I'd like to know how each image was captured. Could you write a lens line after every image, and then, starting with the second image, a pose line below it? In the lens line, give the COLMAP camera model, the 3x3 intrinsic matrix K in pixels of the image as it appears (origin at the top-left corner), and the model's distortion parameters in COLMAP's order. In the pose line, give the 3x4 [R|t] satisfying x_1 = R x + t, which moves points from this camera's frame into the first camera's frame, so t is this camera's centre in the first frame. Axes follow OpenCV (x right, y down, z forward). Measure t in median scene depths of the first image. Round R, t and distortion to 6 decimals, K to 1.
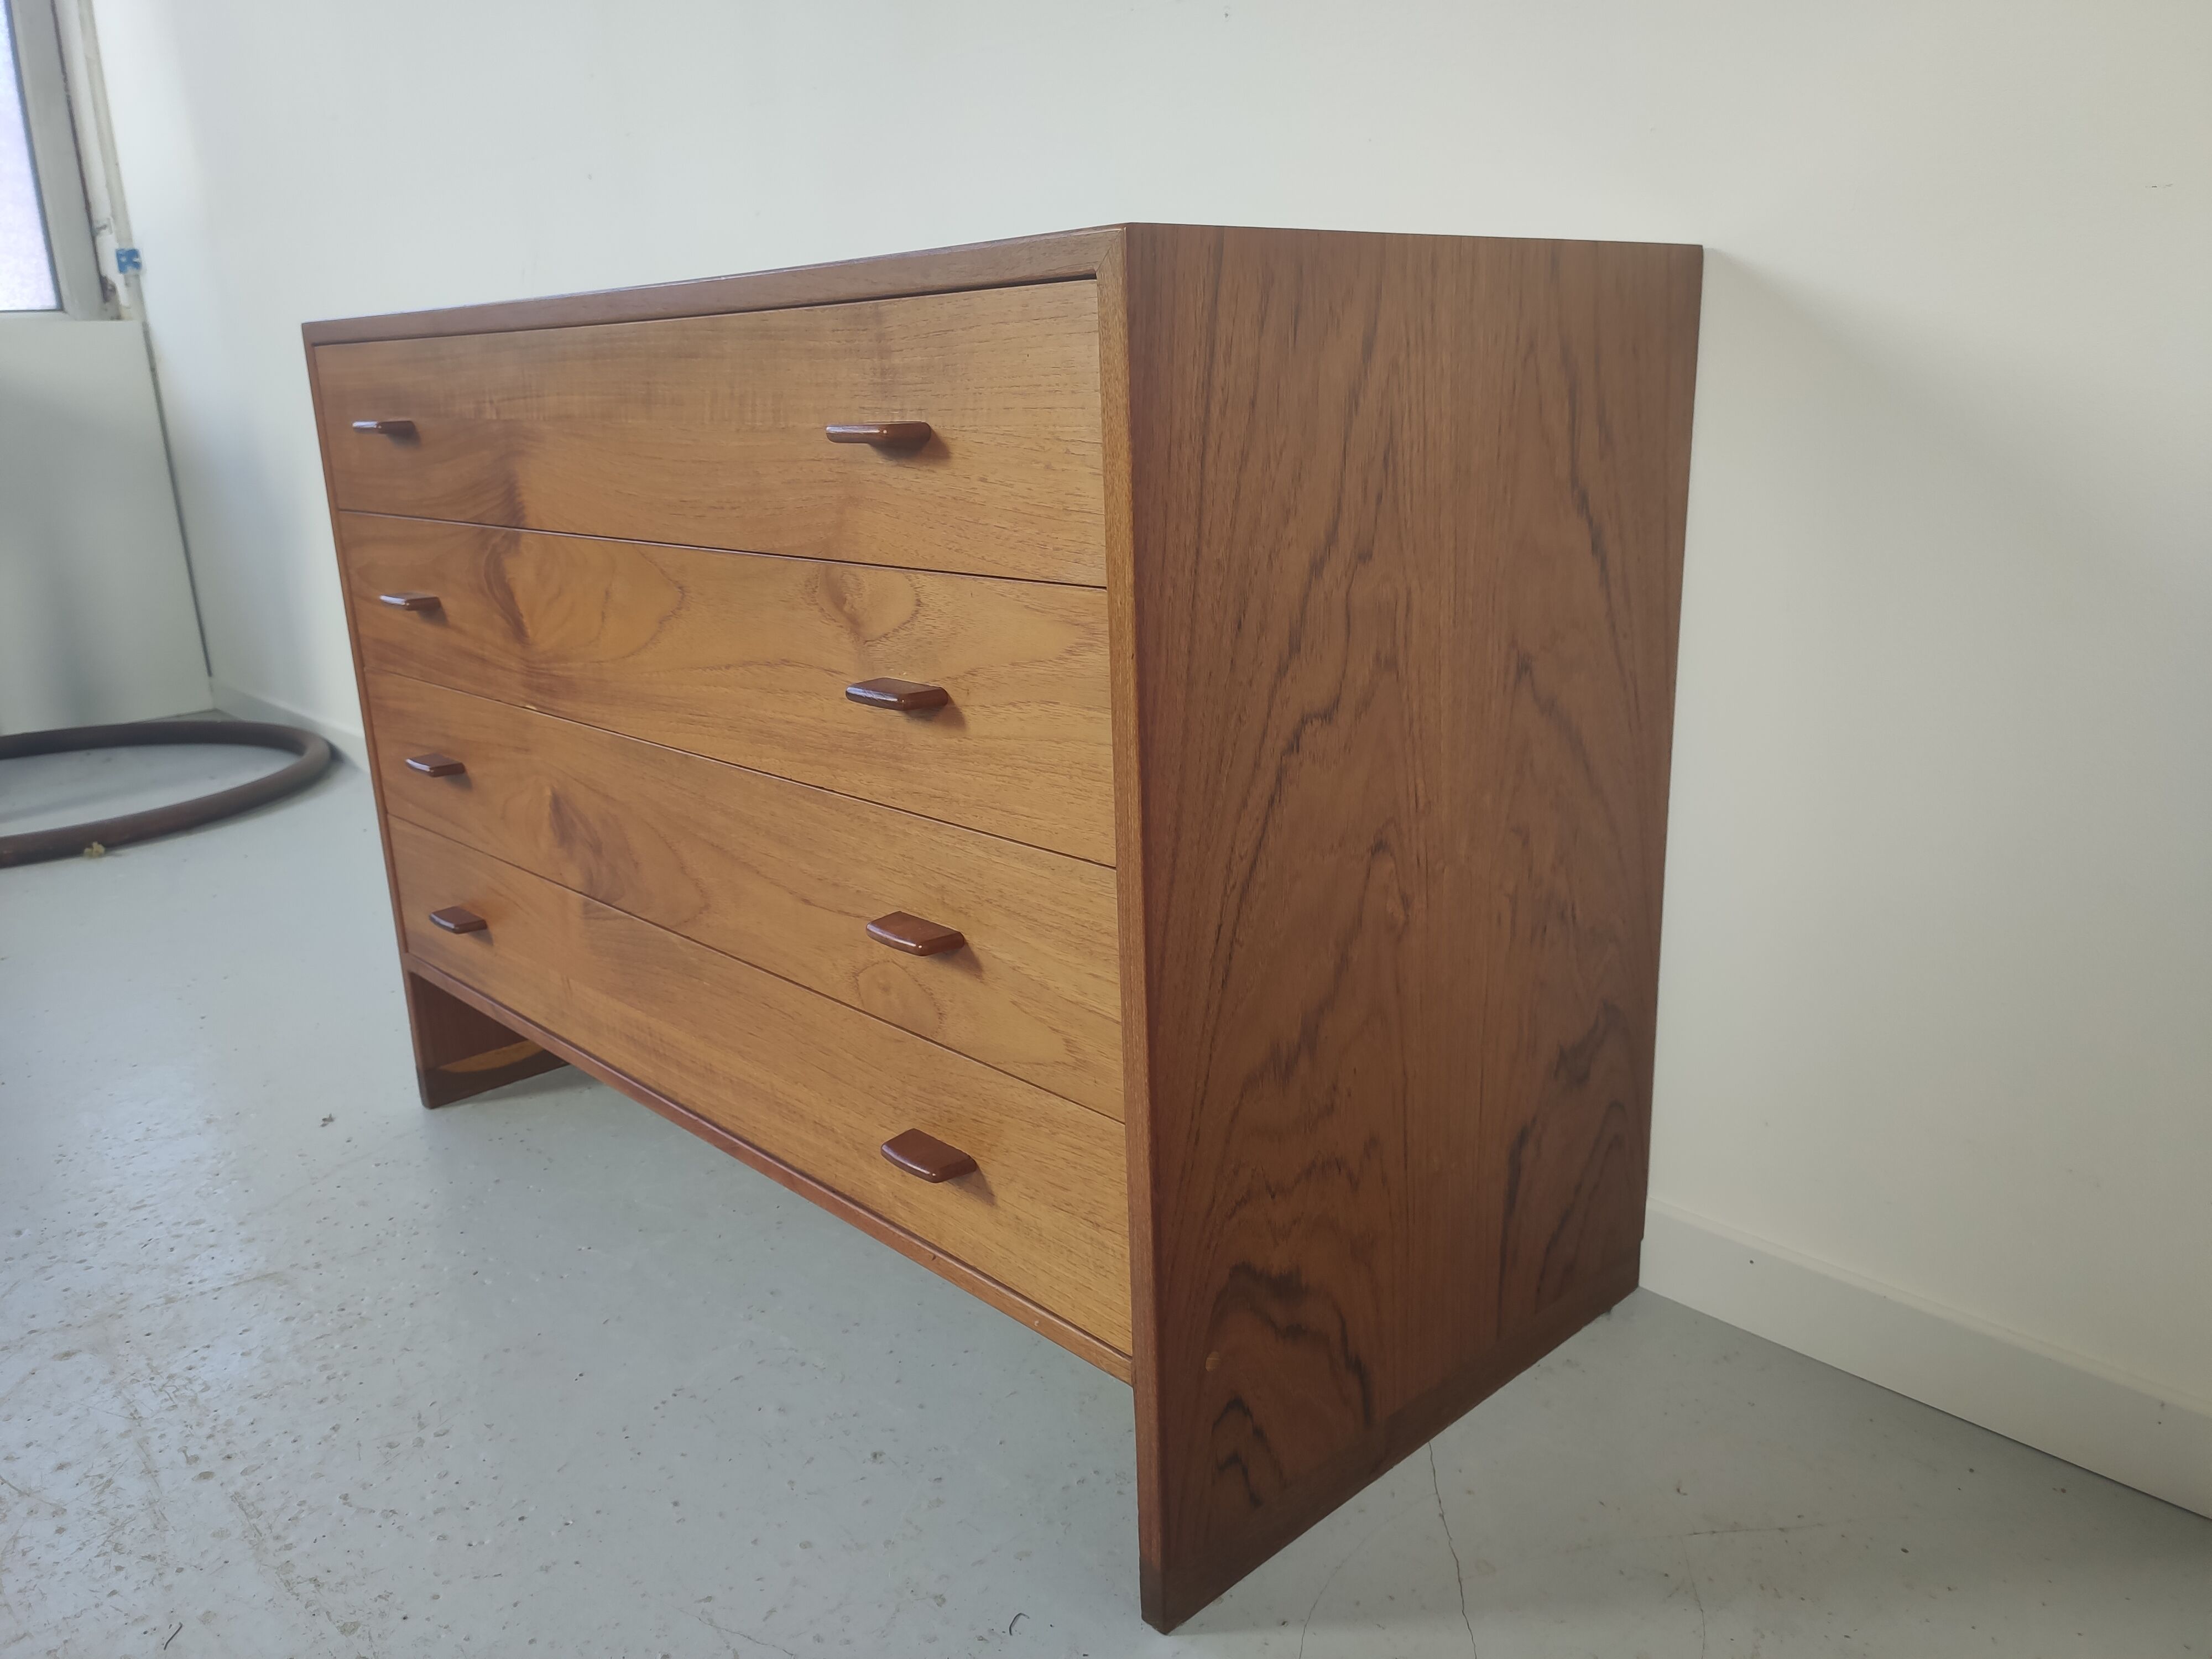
lens RADIAL K [[1656.0, 0, 1130.7], [0, 1656.0, 837.0], [0, 0, 1]] dist [0.044869, -0.065029]
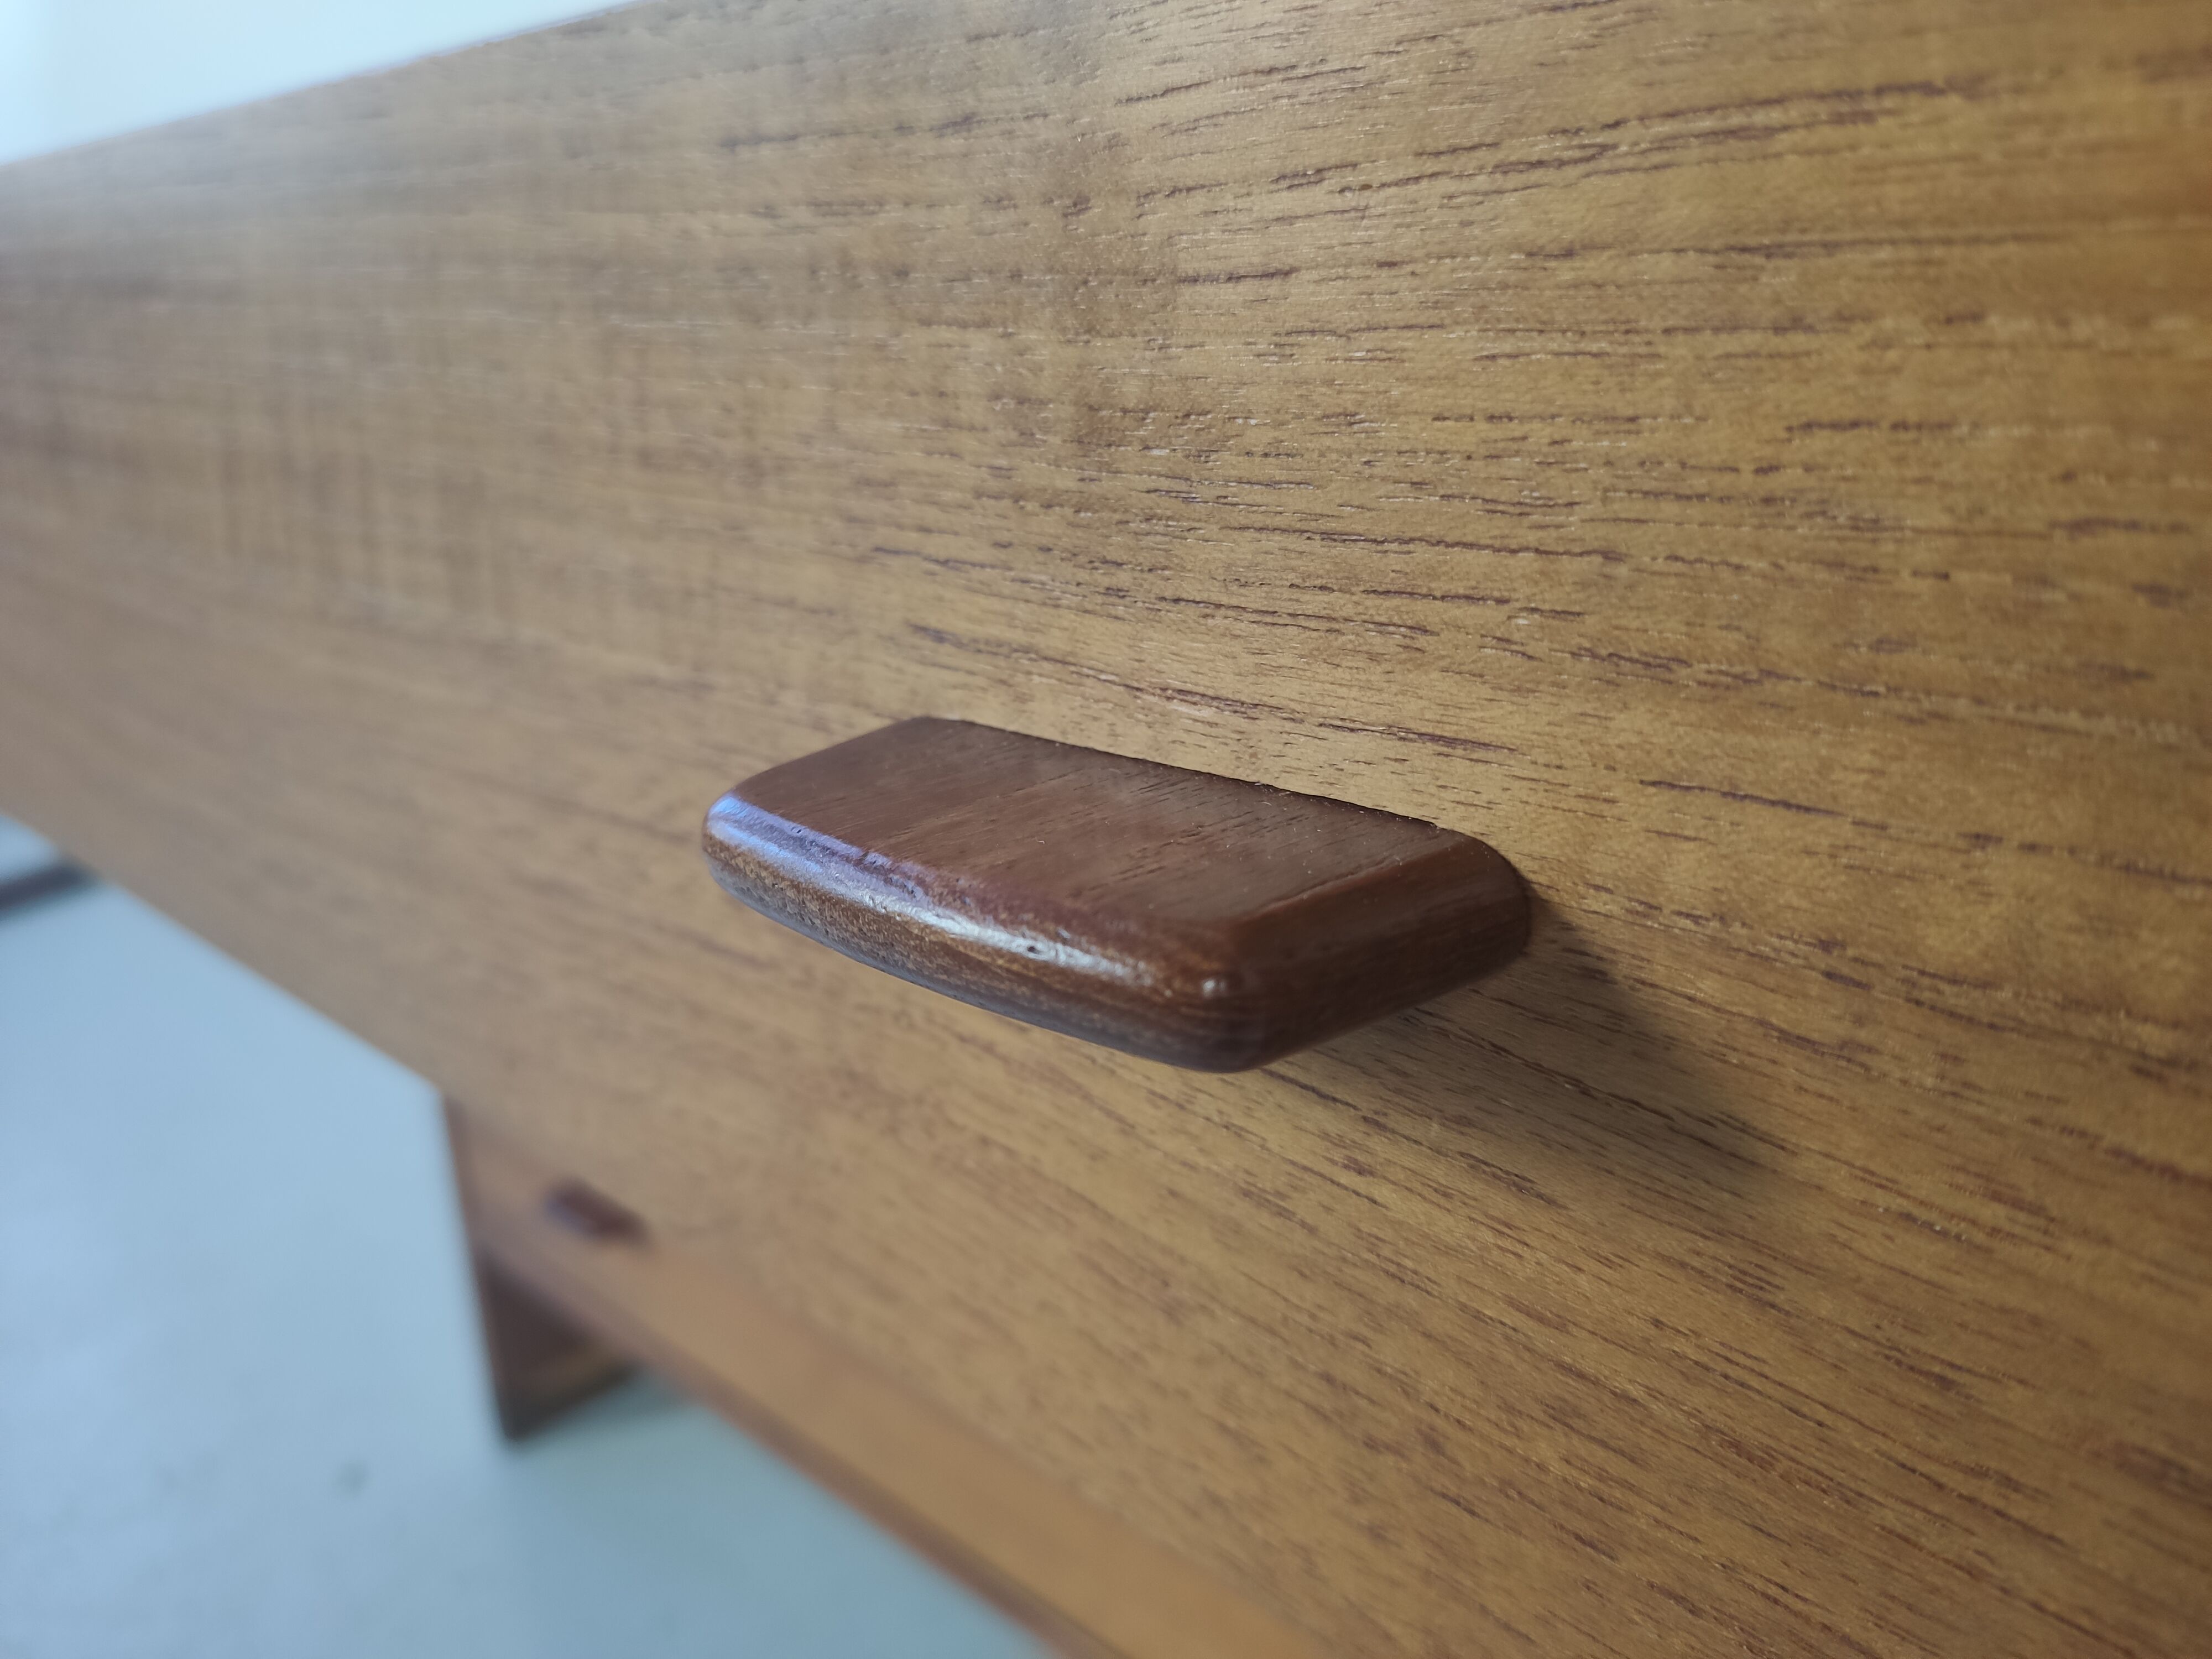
lens RADIAL K [[1656.0, 0, 1130.7], [0, 1656.0, 837.0], [0, 0, 1]] dist [0.044869, -0.065029]
pose [[0.998421, -0.021144, 0.052047, -0.136199], [0.018320, 0.998365, 0.054151, -0.222857], [-0.053107, -0.053112, 0.997175, 0.758579]]
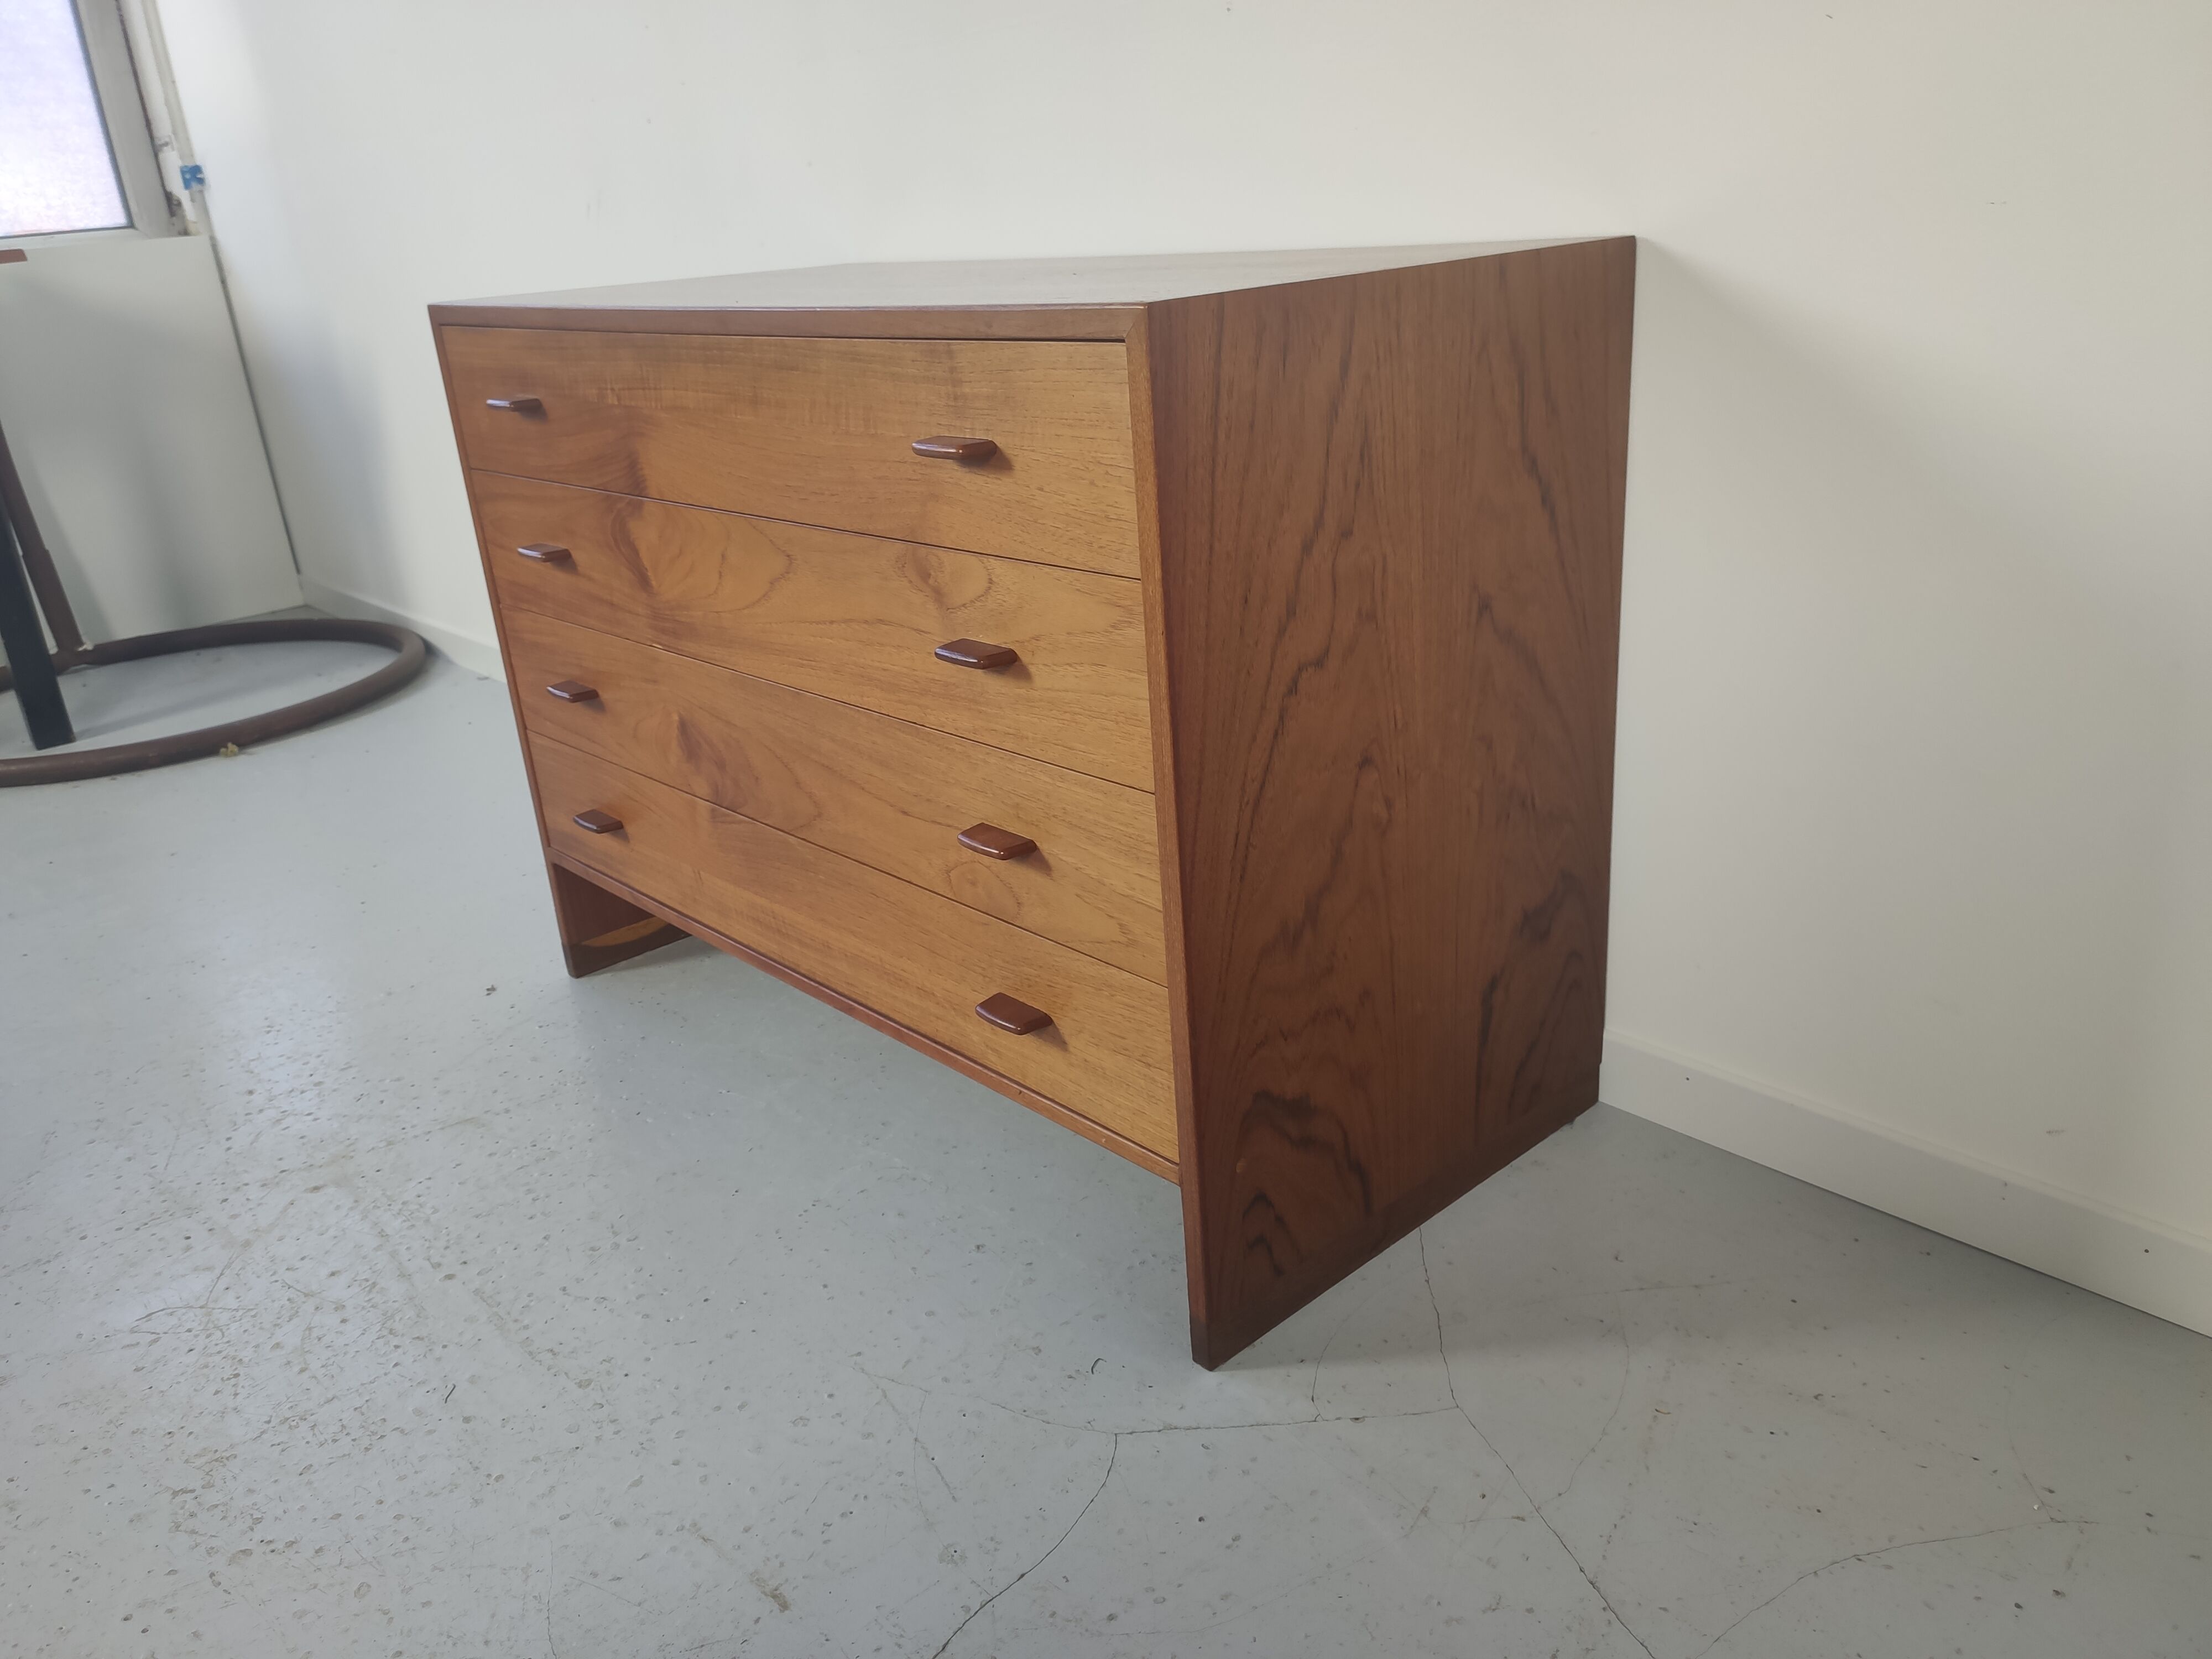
lens RADIAL K [[1648.7, 0, 1134.7], [0, 1648.7, 837.5], [0, 0, 1]] dist [0.048559, -0.041461]
pose [[0.999281, -0.029357, -0.023993, 0.004450], [0.031579, 0.994670, 0.098152, -0.061286], [0.020983, -0.098839, 0.994882, -0.231970]]
